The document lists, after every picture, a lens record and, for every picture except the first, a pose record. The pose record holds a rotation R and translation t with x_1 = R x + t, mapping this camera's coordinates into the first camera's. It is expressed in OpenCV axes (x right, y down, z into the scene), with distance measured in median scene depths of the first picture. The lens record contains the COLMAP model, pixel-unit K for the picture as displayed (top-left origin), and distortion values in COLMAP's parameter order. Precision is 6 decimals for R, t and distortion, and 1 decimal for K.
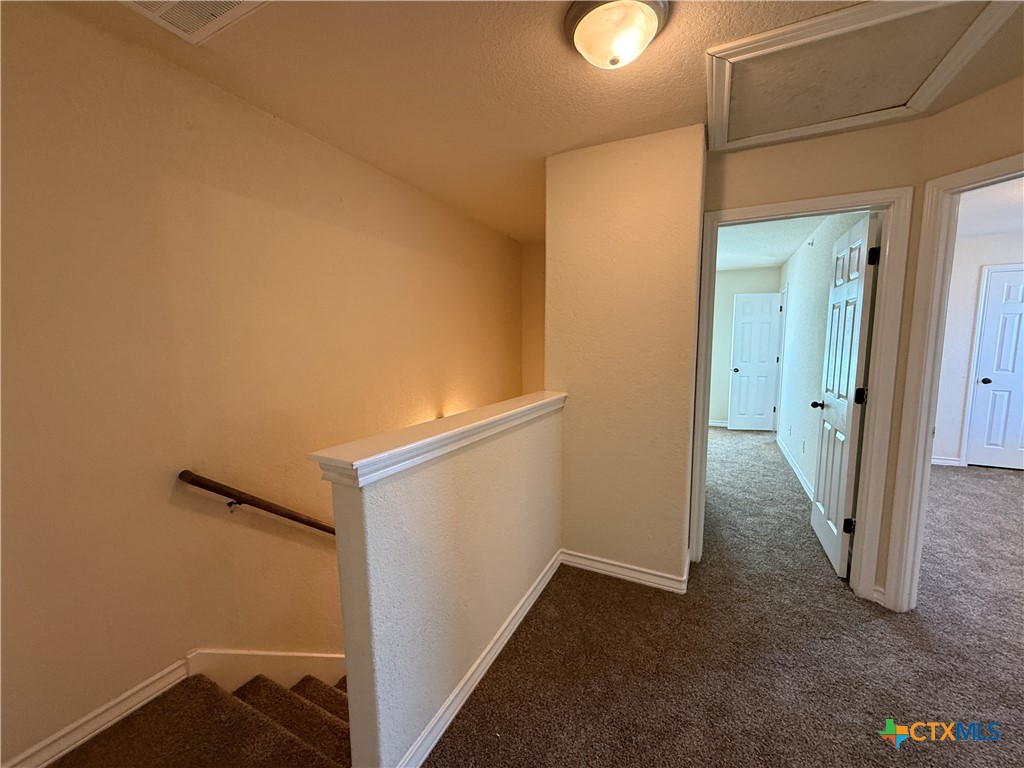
lens RADIAL K [[407.0, 0, 512.7], [0, 407.0, 386.8], [0, 0, 1]] dist [-0.001845, 0.001082]
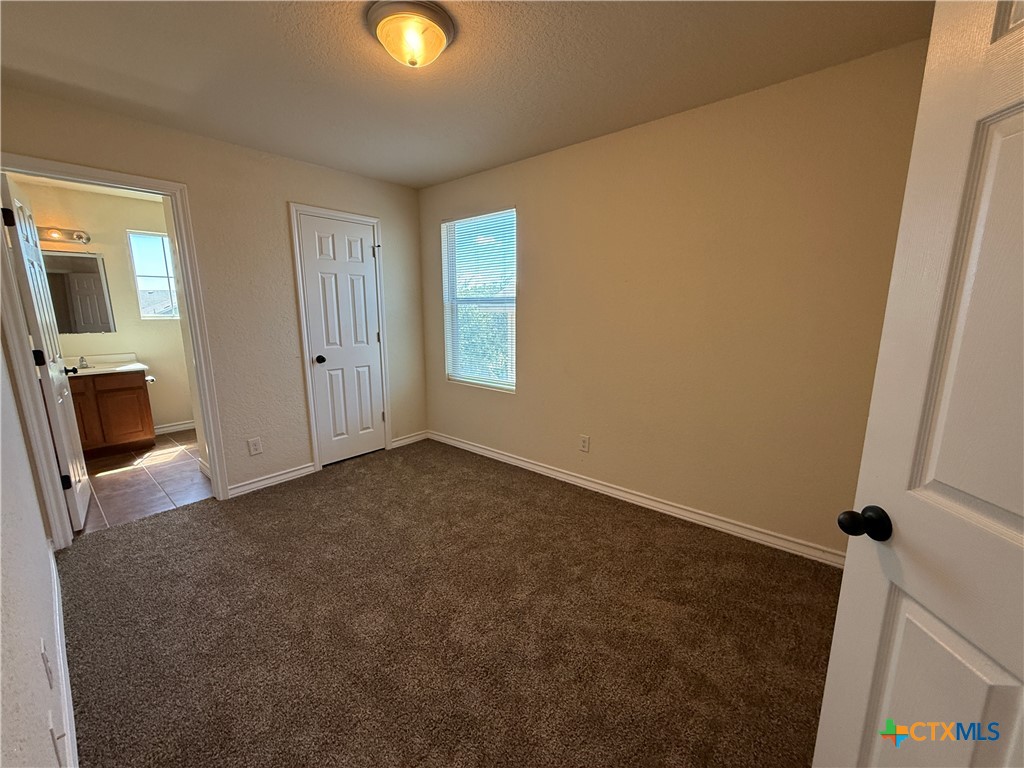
lens RADIAL K [[407.0, 0, 512.5], [0, 407.0, 382.6], [0, 0, 1]] dist [-0.001845, 0.001082]
pose [[0.233056, -0.176304, 0.956348, 0.502598], [0.102841, 0.982382, 0.156042, -0.054789], [-0.967010, 0.061985, 0.247081, 0.459169]]
